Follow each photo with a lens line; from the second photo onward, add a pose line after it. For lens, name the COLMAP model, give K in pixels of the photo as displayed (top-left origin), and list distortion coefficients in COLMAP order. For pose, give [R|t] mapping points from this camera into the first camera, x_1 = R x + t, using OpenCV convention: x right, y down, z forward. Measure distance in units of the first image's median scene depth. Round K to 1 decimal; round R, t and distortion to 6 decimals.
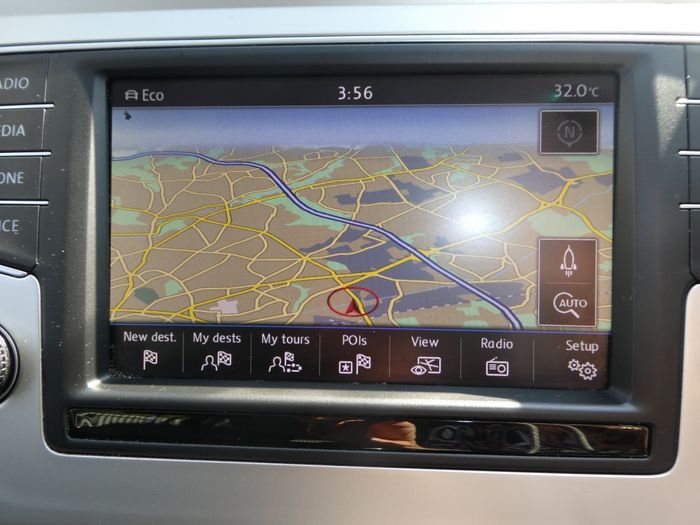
lens RADIAL K [[499.6, 0, 365.9], [0, 499.6, 273.1], [0, 0, 1]] dist [-0.000250, -0.013492]
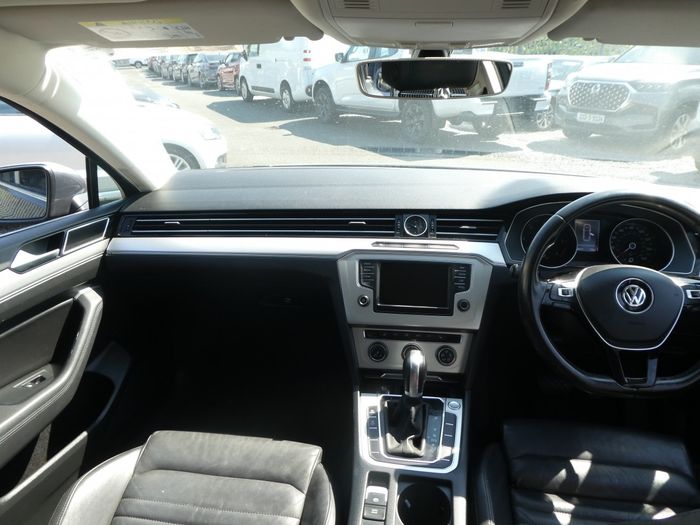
lens RADIAL K [[499.6, 0, 353.5], [0, 499.6, 254.7], [0, 0, 1]] dist [-0.000250, -0.013492]
pose [[0.997815, 0.035480, -0.055728, -0.537665], [-0.041164, 0.993684, -0.104387, 0.286263], [0.051672, 0.106453, 0.992974, -6.626132]]
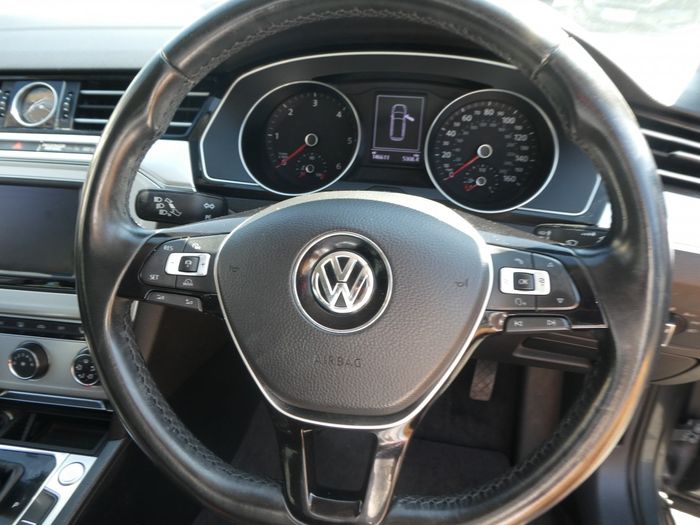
lens RADIAL K [[499.6, 0, 356.4], [0, 499.6, 257.0], [0, 0, 1]] dist [-0.000250, -0.013492]
pose [[0.994485, 0.060705, -0.085519, 2.827623], [-0.055390, 0.996462, 0.063212, -0.247680], [0.089054, -0.058127, 0.994329, -2.430384]]
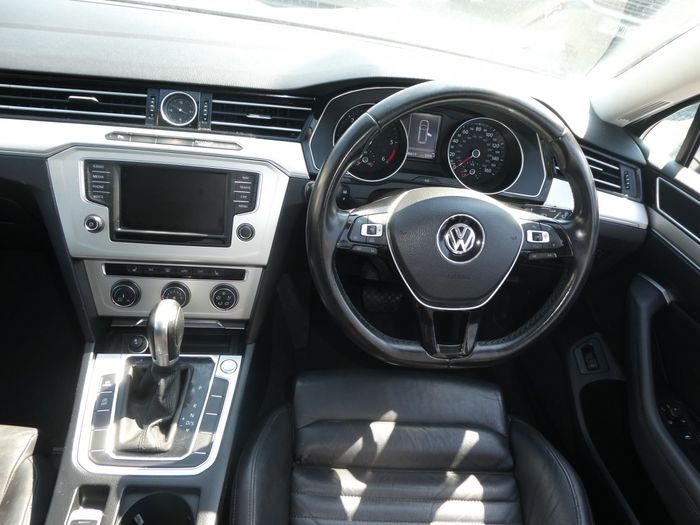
lens RADIAL K [[499.6, 0, 353.9], [0, 499.6, 252.9], [0, 0, 1]] dist [-0.000250, -0.013492]
pose [[0.979093, 0.039916, 0.199459, 0.788009], [-0.071175, 0.985799, 0.152099, -0.478821], [-0.190555, -0.163116, 0.968030, -4.406257]]
